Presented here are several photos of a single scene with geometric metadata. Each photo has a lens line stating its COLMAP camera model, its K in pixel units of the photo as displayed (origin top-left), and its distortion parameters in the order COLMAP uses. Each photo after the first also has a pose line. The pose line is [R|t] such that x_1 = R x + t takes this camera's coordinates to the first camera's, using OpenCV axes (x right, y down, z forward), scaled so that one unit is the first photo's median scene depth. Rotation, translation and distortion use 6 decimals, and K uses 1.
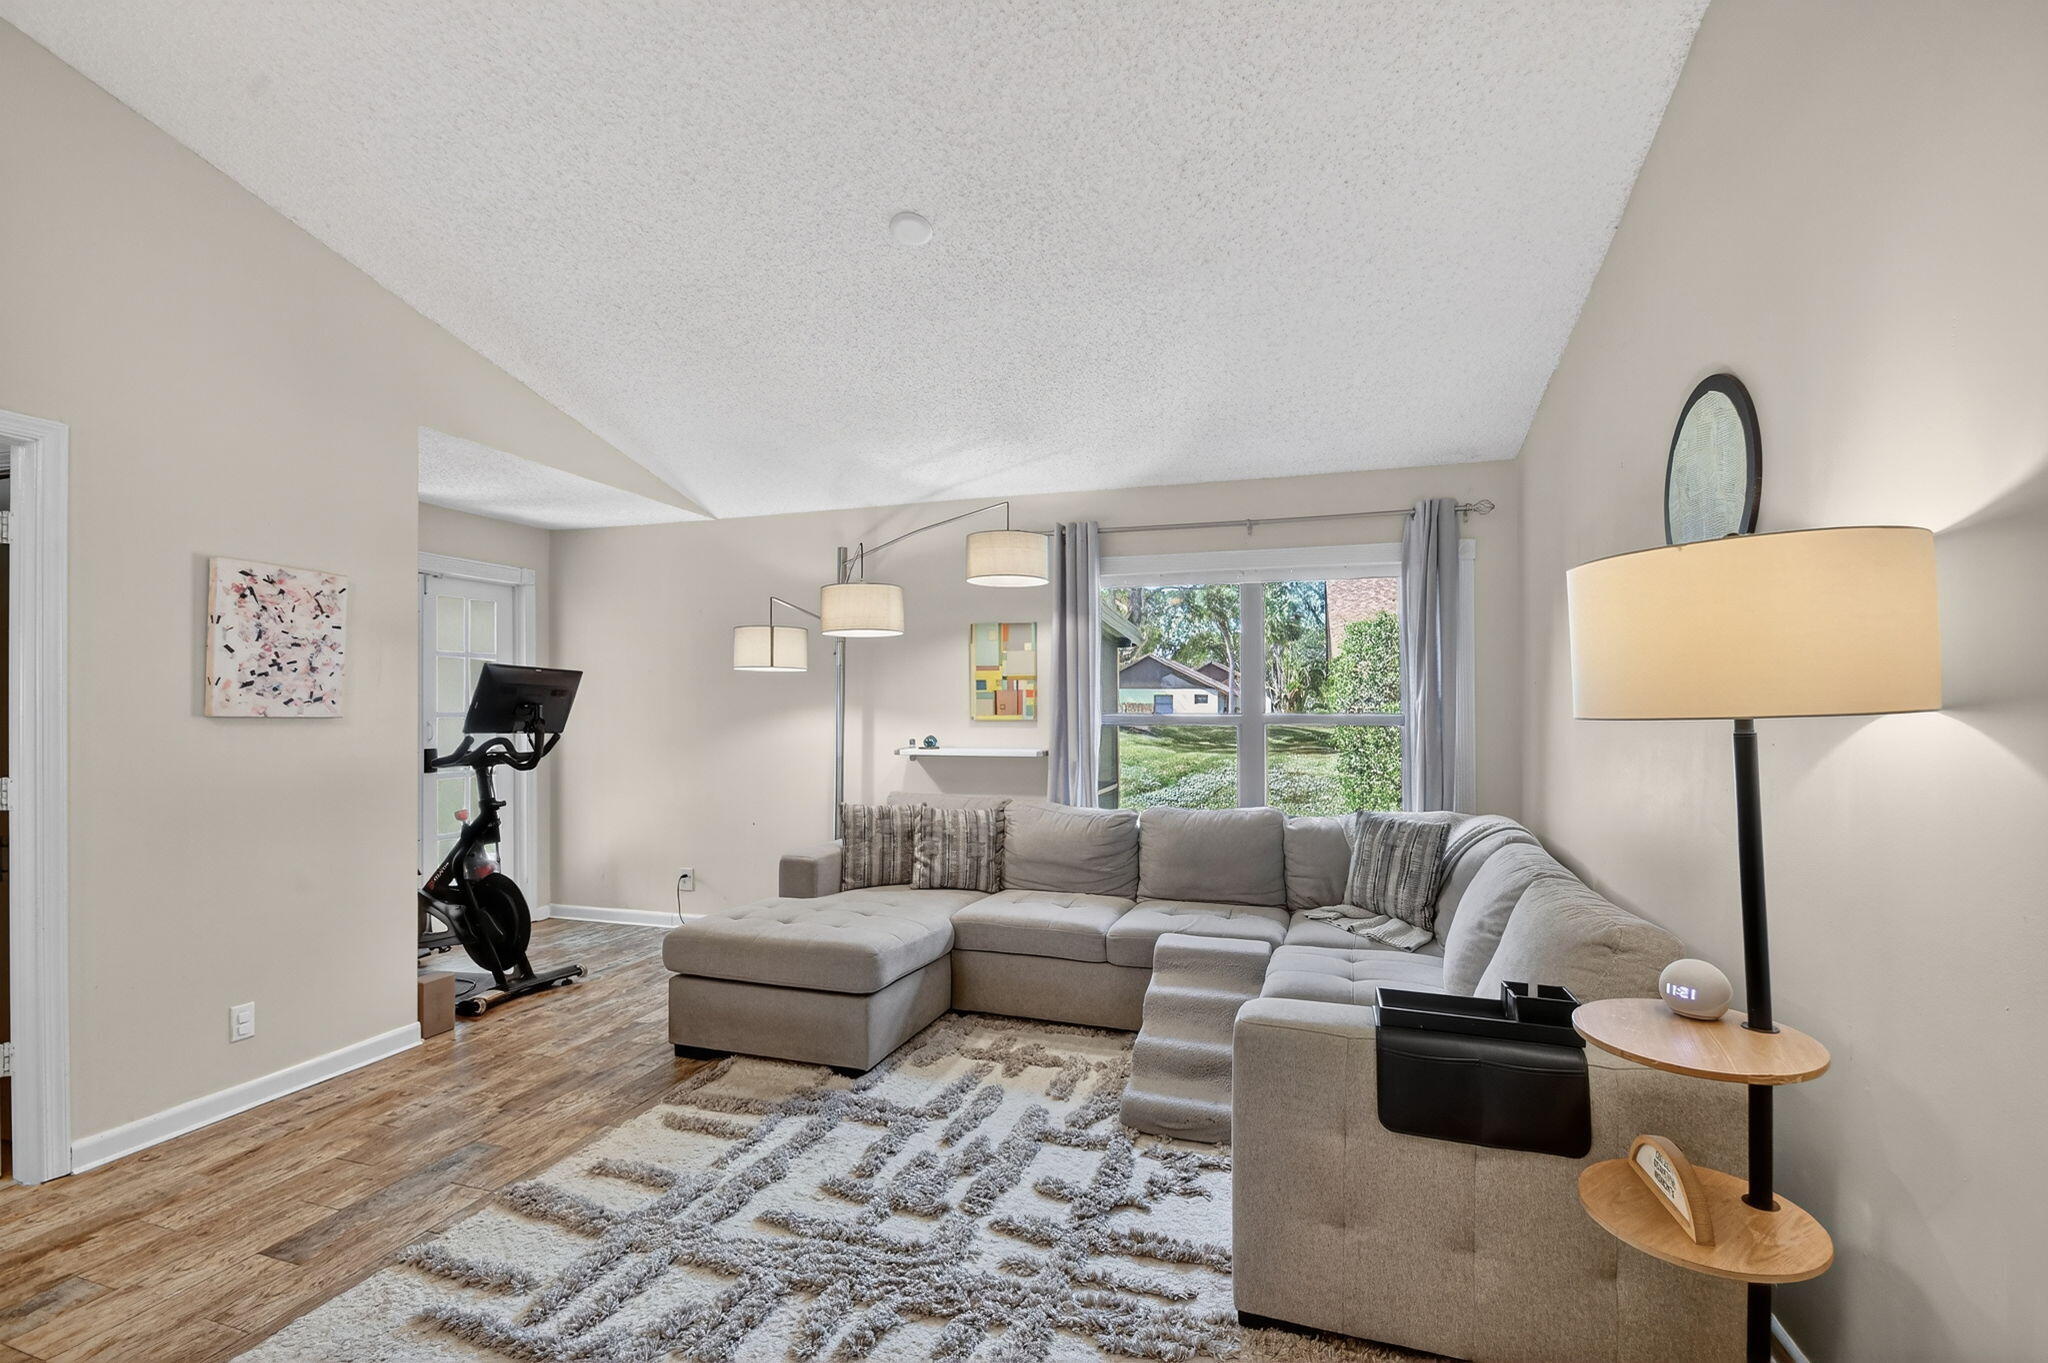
lens RADIAL K [[907.1, 0, 1042.4], [0, 907.1, 692.1], [0, 0, 1]] dist [-0.002650, -0.007478]
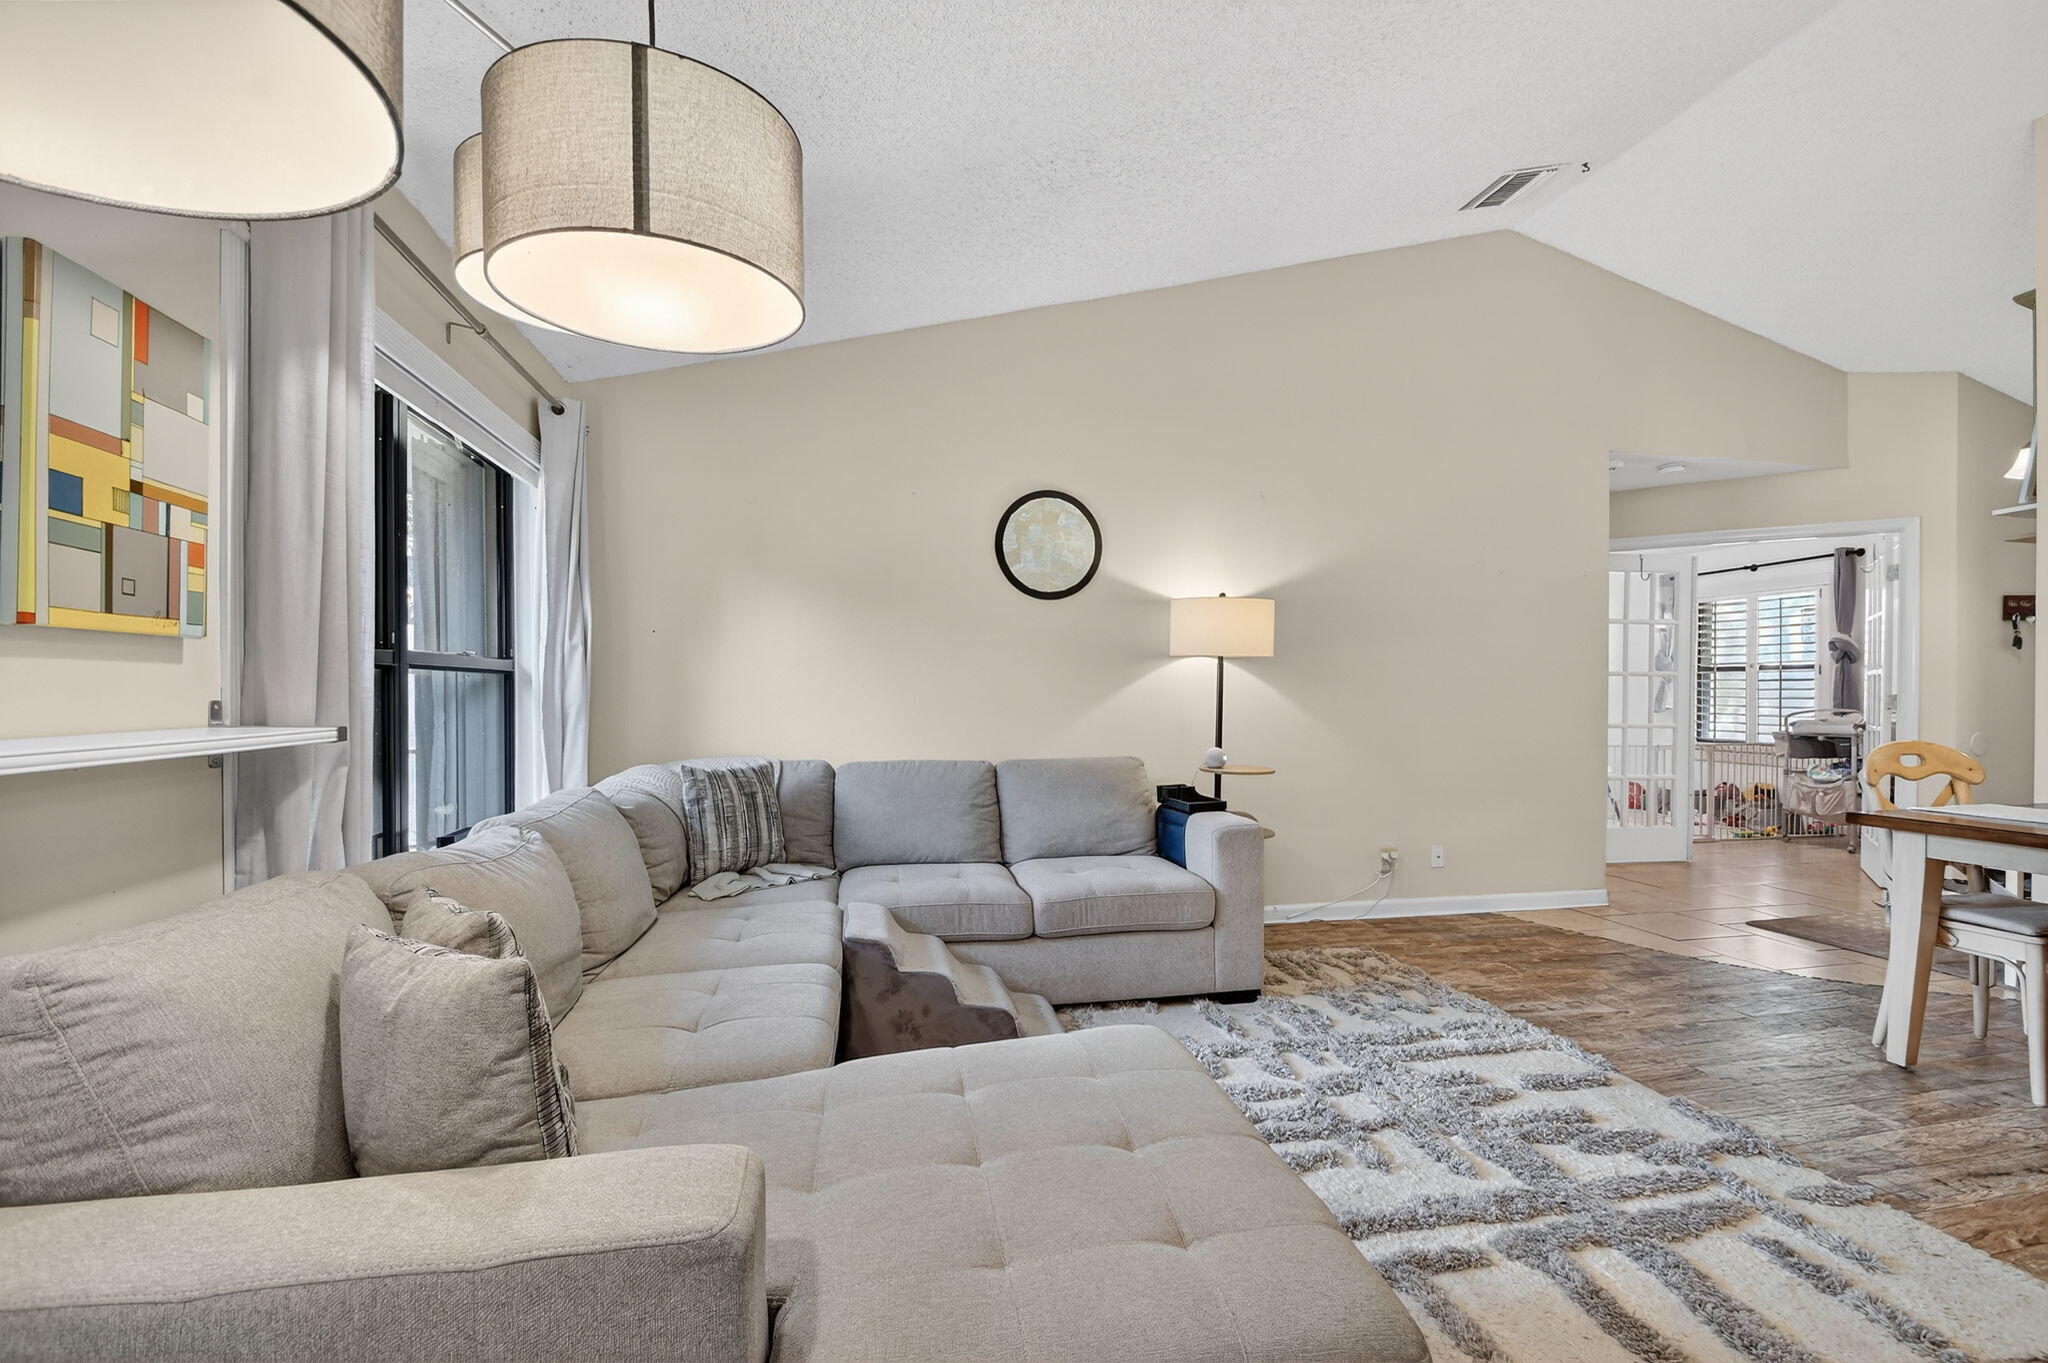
lens RADIAL K [[907.1, 0, 1004.0], [0, 907.1, 708.9], [0, 0, 1]] dist [-0.002650, -0.007478]
pose [[-0.468062, -0.013134, 0.883598, -0.585304], [-0.011143, 0.999898, 0.008961, 0.067814], [-0.883625, -0.005651, -0.468160, 1.213465]]
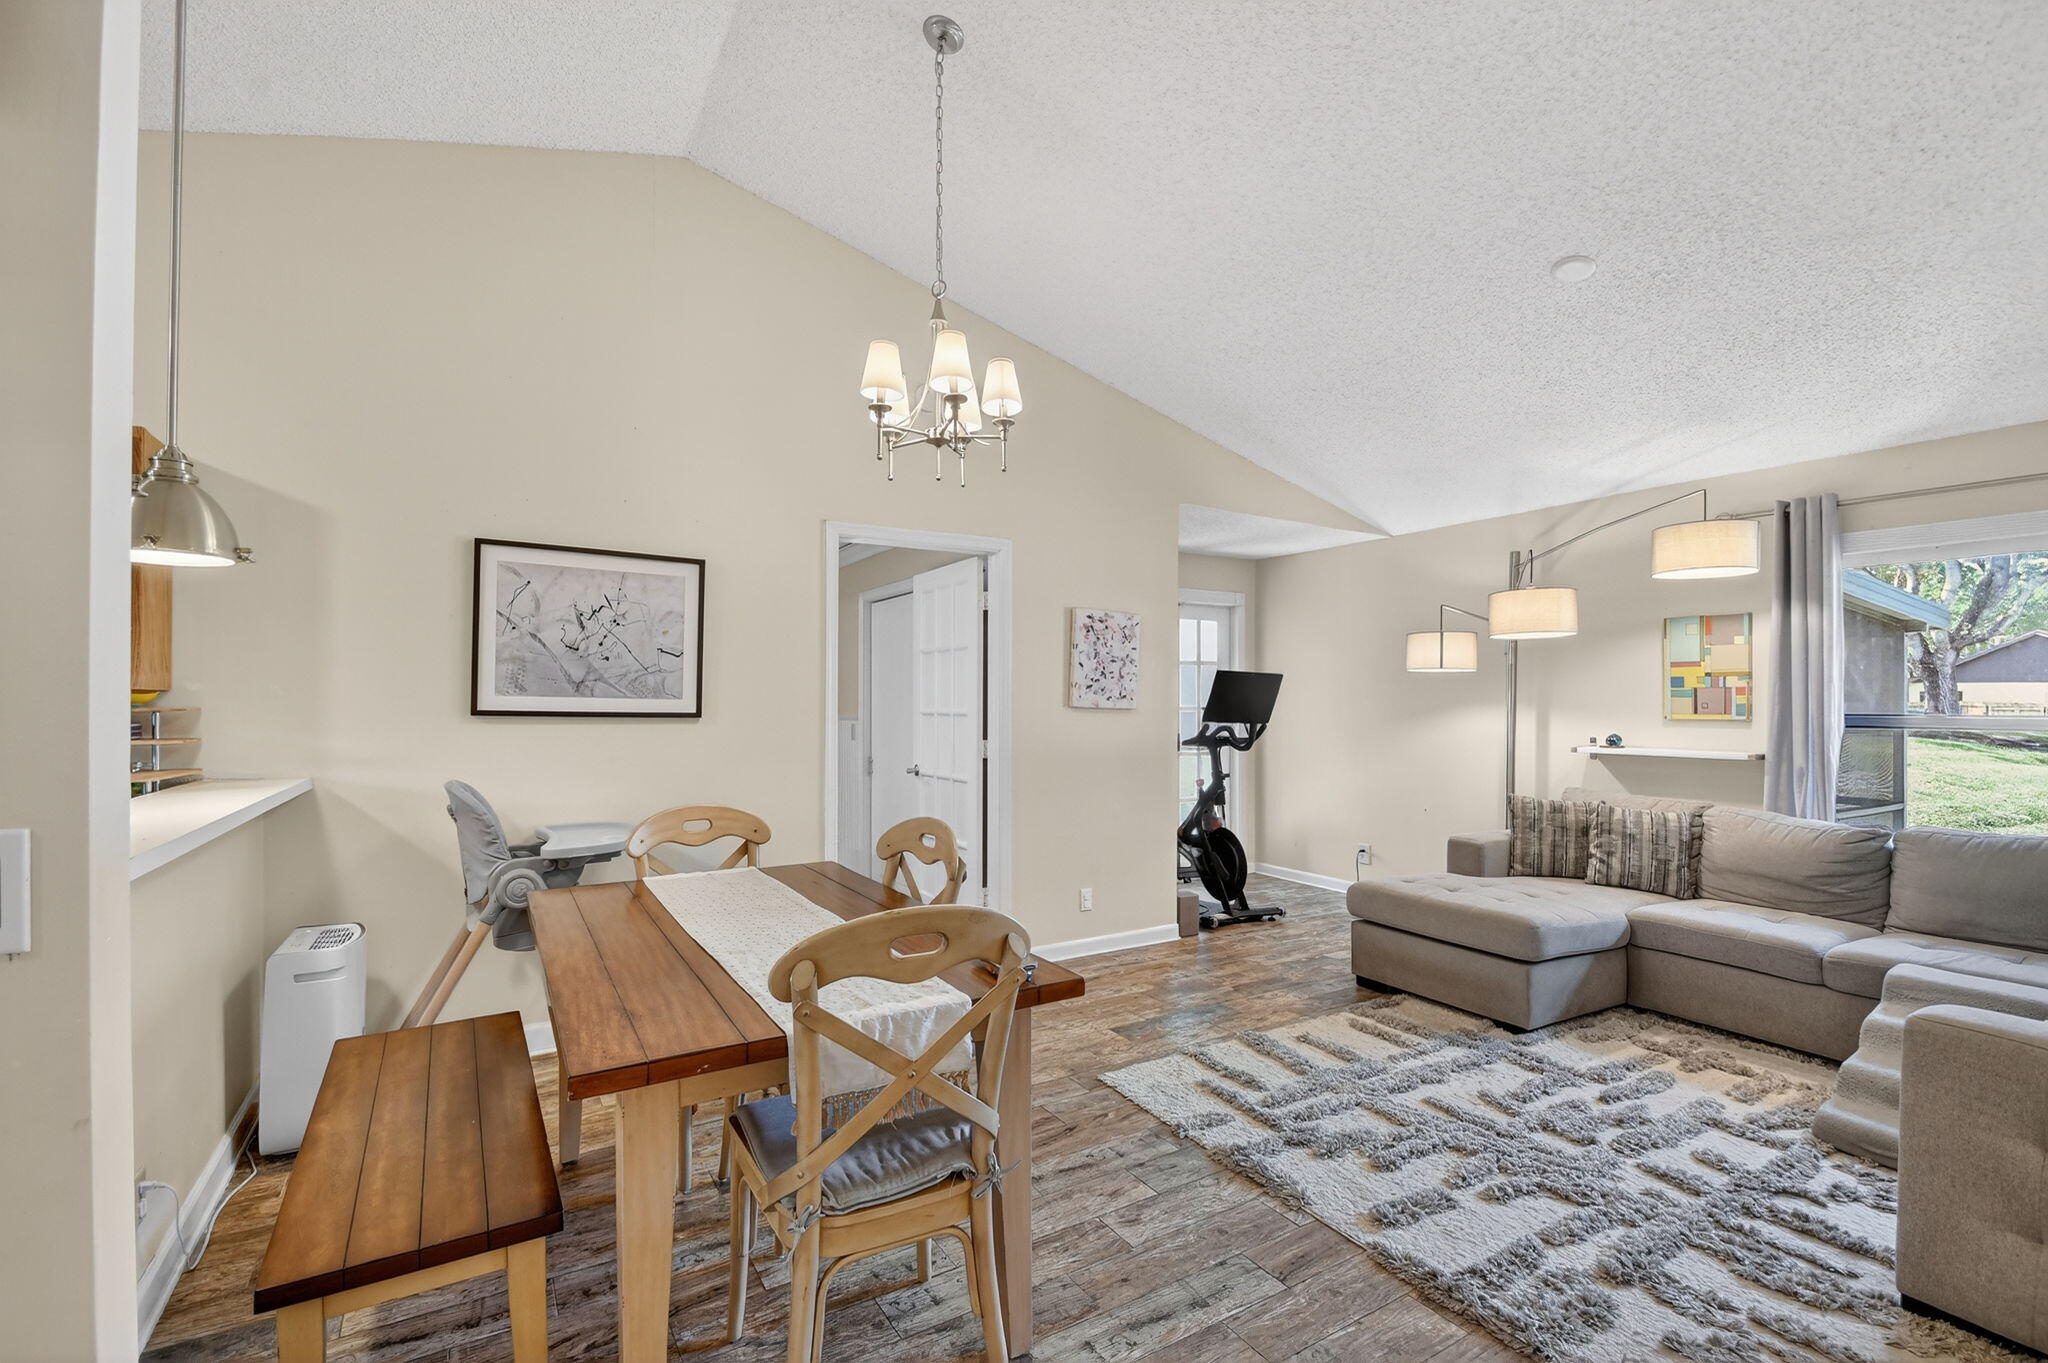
lens RADIAL K [[907.1, 0, 1015.5], [0, 907.1, 704.8], [0, 0, 1]] dist [-0.002650, -0.007478]
pose [[0.739380, 0.007961, -0.673241, 0.078593], [0.003358, 0.999874, 0.015511, -0.001979], [0.673280, -0.013729, 0.739261, -0.220403]]
